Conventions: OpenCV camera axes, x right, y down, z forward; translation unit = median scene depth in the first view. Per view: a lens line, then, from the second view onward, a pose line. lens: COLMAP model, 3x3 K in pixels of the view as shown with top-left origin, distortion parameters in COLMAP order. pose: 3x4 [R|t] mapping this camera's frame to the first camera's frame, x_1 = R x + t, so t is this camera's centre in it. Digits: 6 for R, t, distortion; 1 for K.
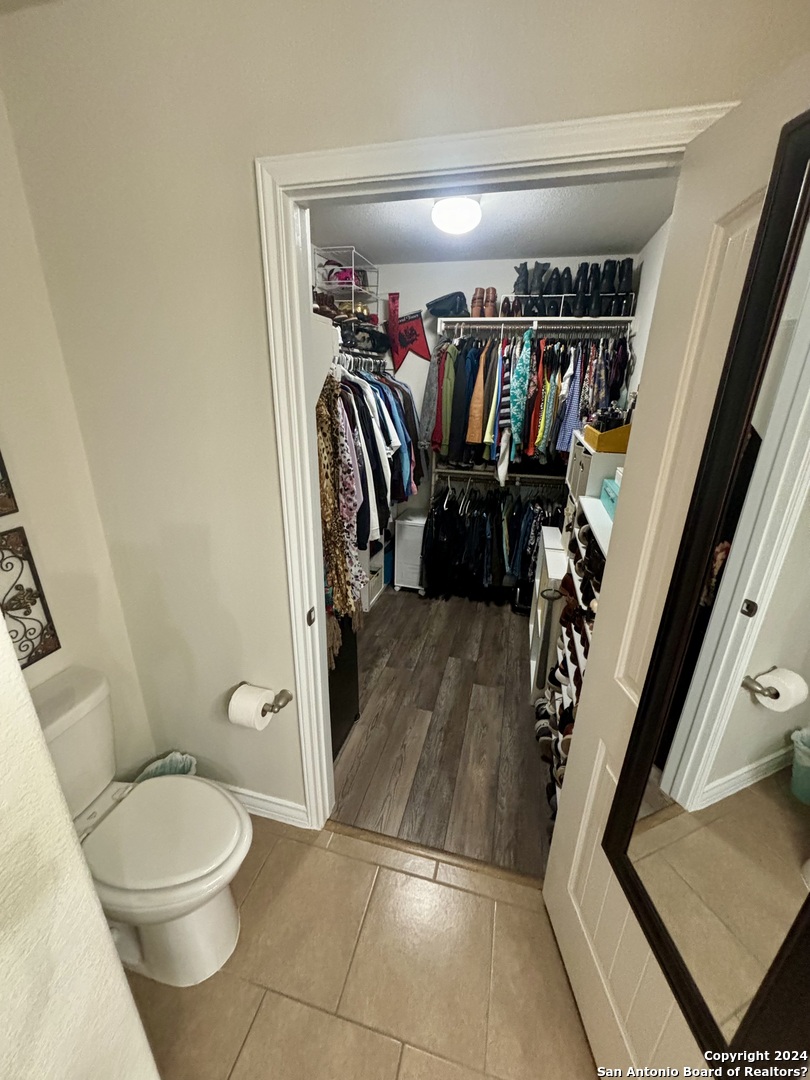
lens RADIAL K [[433.0, 0, 404.1], [0, 433.0, 538.9], [0, 0, 1]] dist [0.002782, 0.000339]
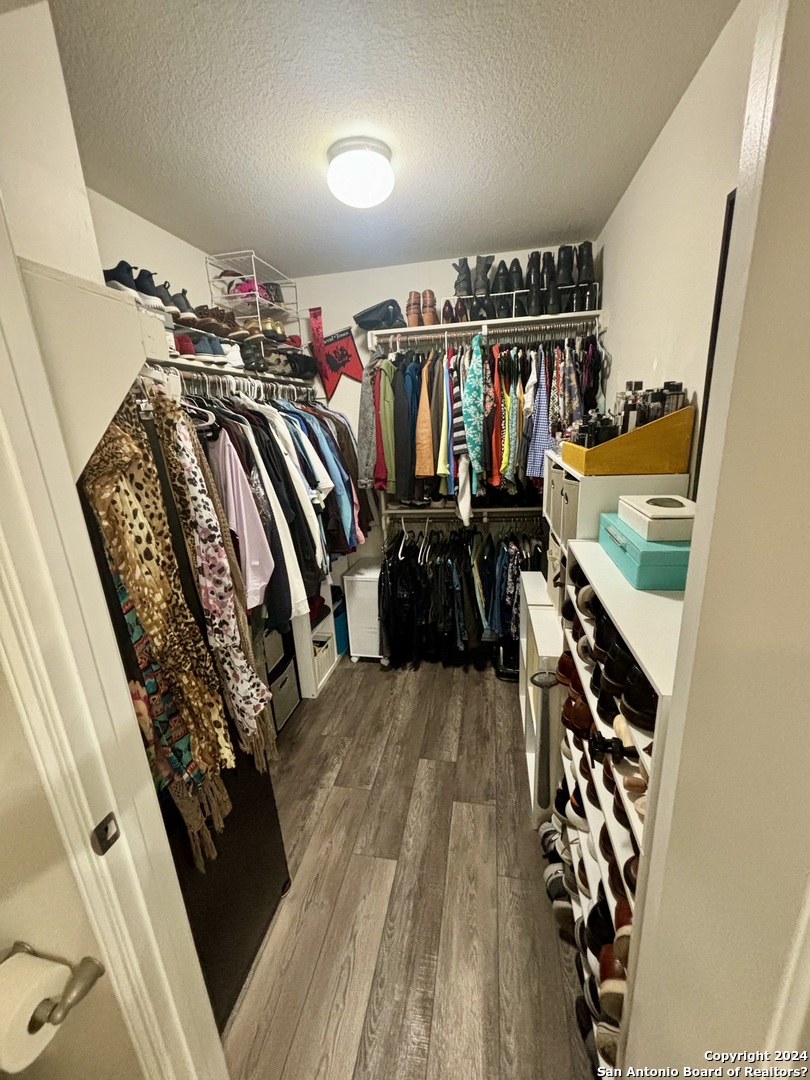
lens RADIAL K [[433.0, 0, 404.1], [0, 433.0, 538.9], [0, 0, 1]] dist [0.002782, 0.000339]
pose [[0.994771, -0.089994, 0.048281, 0.075952], [0.093576, 0.992559, -0.077916, -0.049672], [-0.040909, 0.082026, 0.995790, 0.222457]]
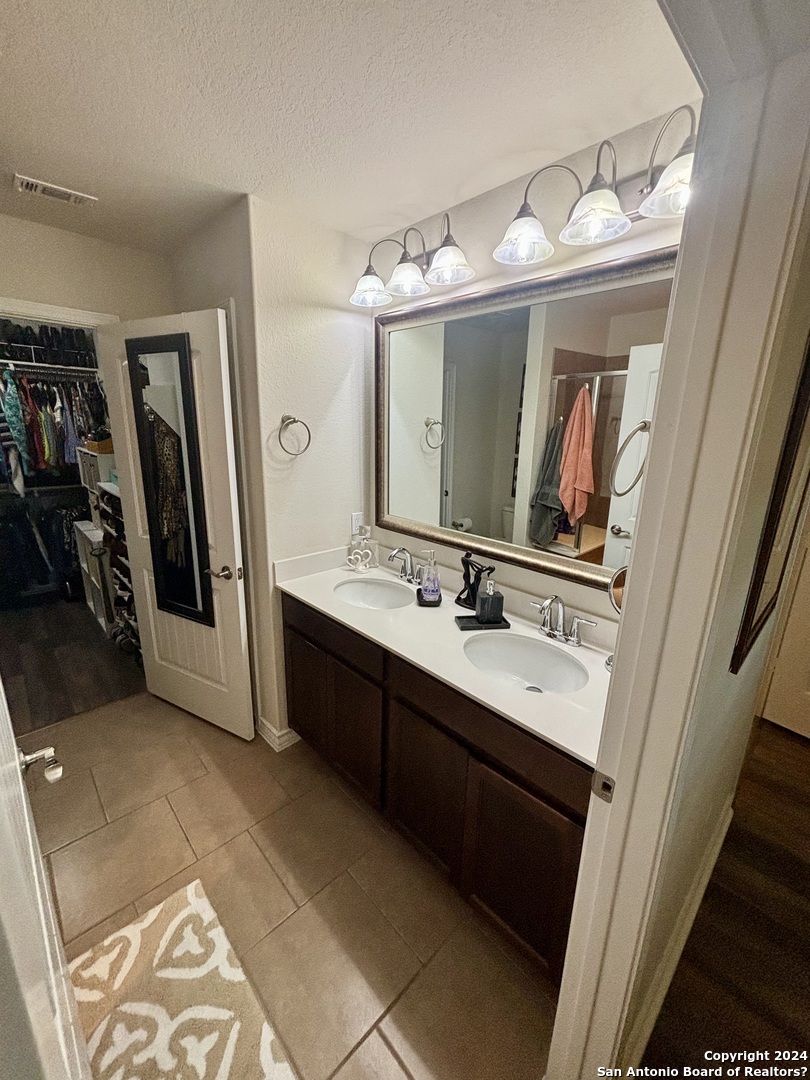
lens RADIAL K [[433.0, 0, 404.1], [0, 433.0, 538.9], [0, 0, 1]] dist [0.002782, 0.000339]
pose [[0.525911, -0.218260, 0.822058, -0.243300], [0.281022, 0.956824, 0.074258, 0.207277], [-0.802773, 0.191964, 0.564540, -0.524643]]
